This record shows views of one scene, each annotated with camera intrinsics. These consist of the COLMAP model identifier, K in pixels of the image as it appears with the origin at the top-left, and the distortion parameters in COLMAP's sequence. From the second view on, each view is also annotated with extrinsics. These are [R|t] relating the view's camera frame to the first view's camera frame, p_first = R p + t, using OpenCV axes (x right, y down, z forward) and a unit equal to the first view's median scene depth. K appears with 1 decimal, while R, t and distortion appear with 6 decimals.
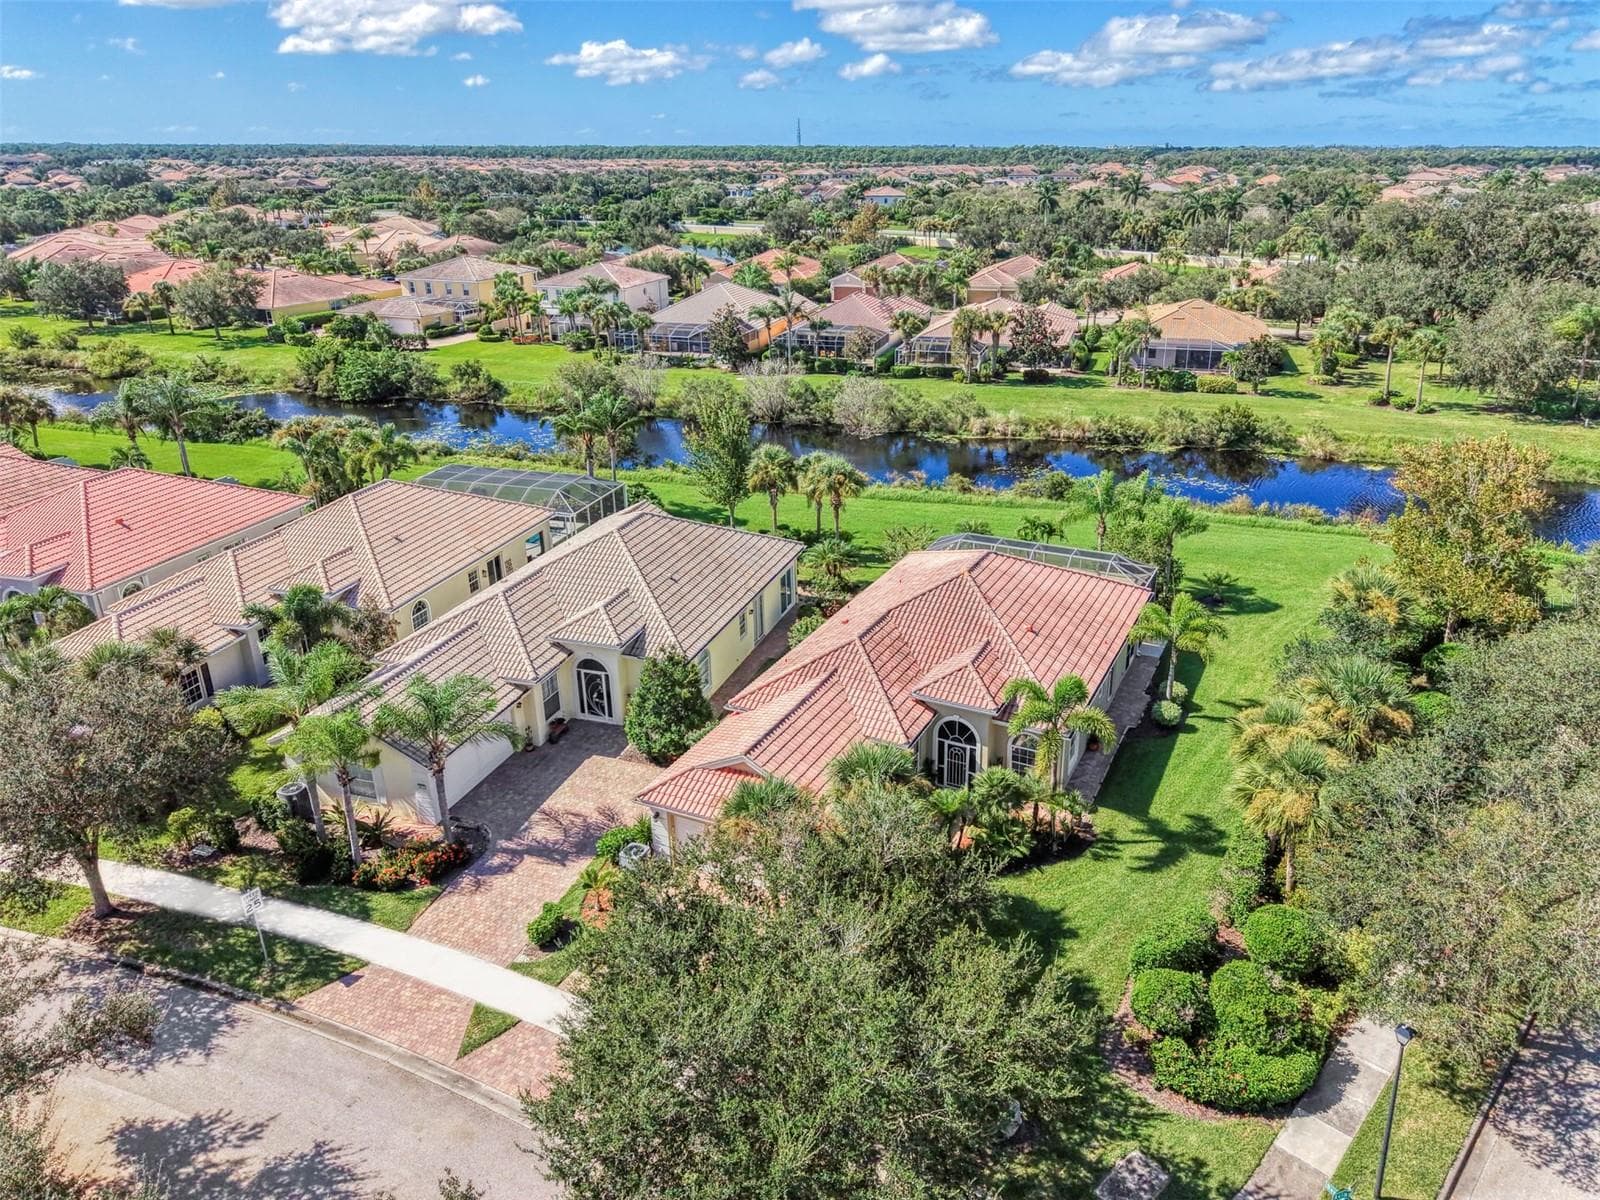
lens RADIAL K [[1085.6, 0, 823.5], [0, 1085.6, 598.6], [0, 0, 1]] dist [0.046894, -0.056176]
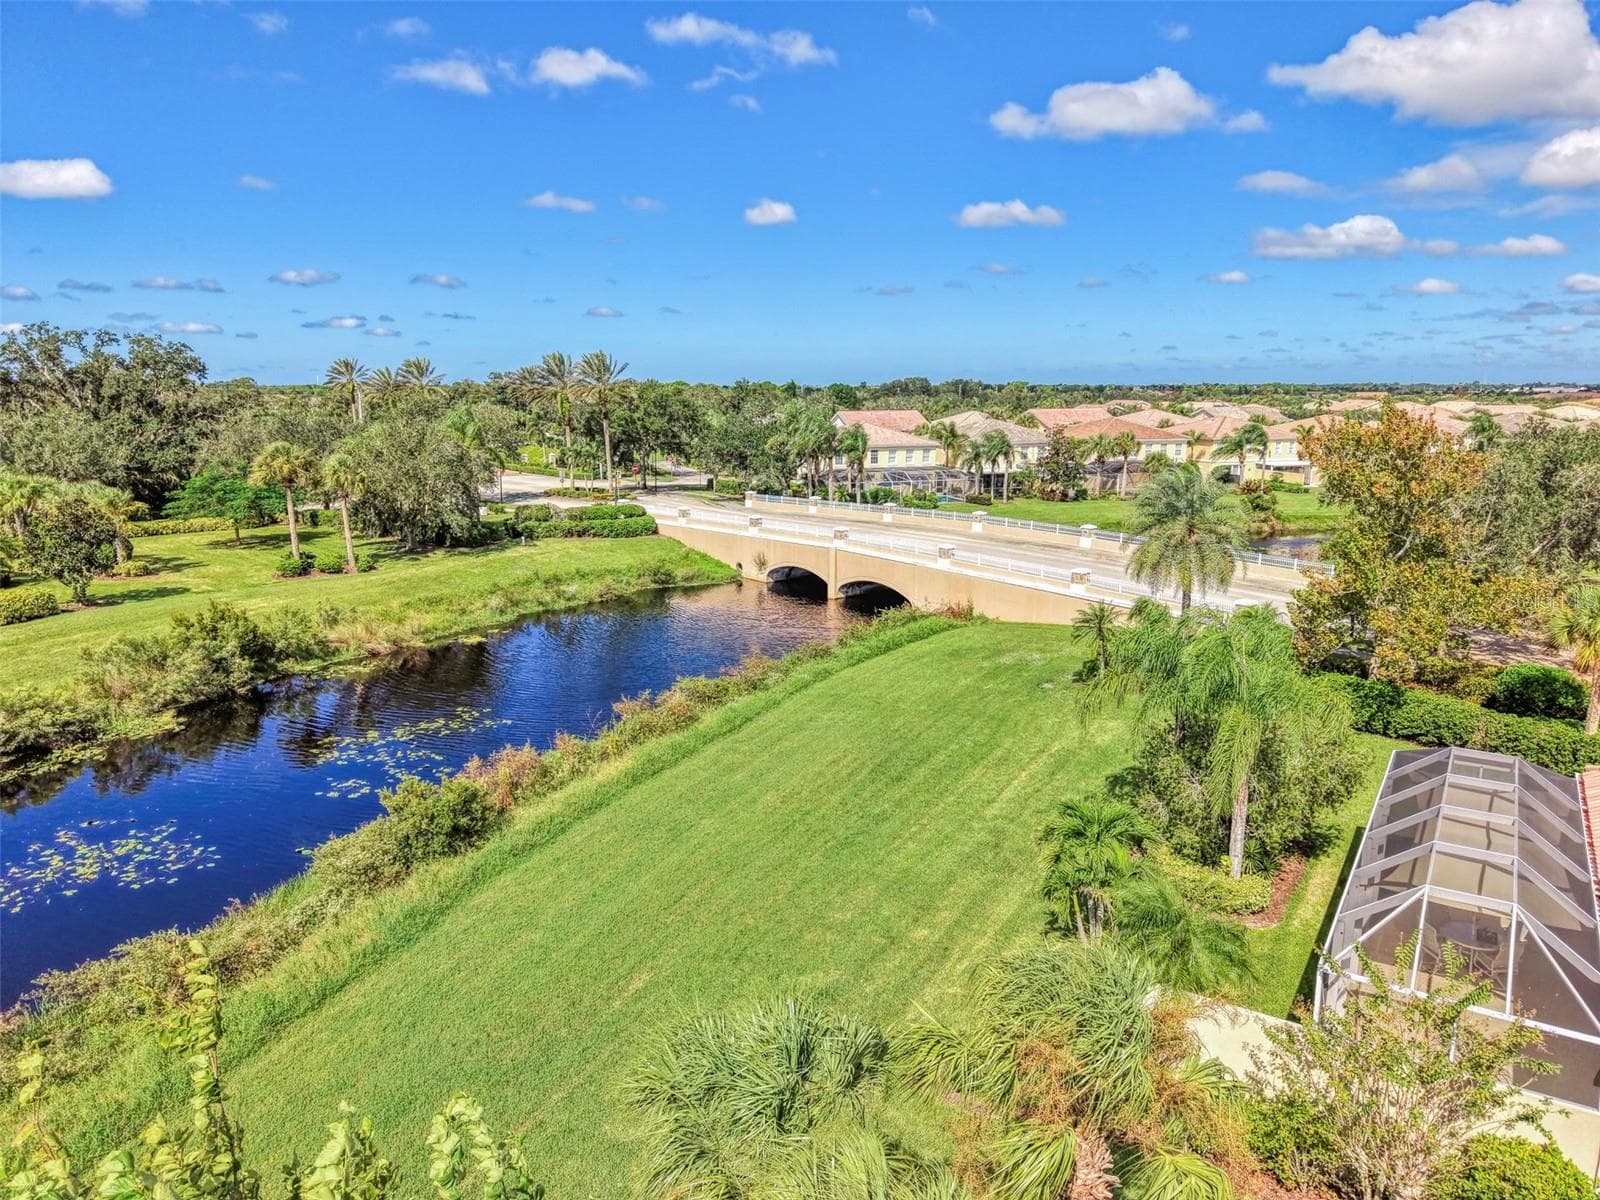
lens RADIAL K [[1102.9, 0, 769.4], [0, 1102.9, 559.5], [0, 0, 1]] dist [0.048028, -0.046122]
pose [[0.138371, -0.148176, 0.979233, -0.092838], [0.382925, 0.919853, 0.085081, -0.130986], [-0.913358, 0.363200, 0.184021, 0.603385]]
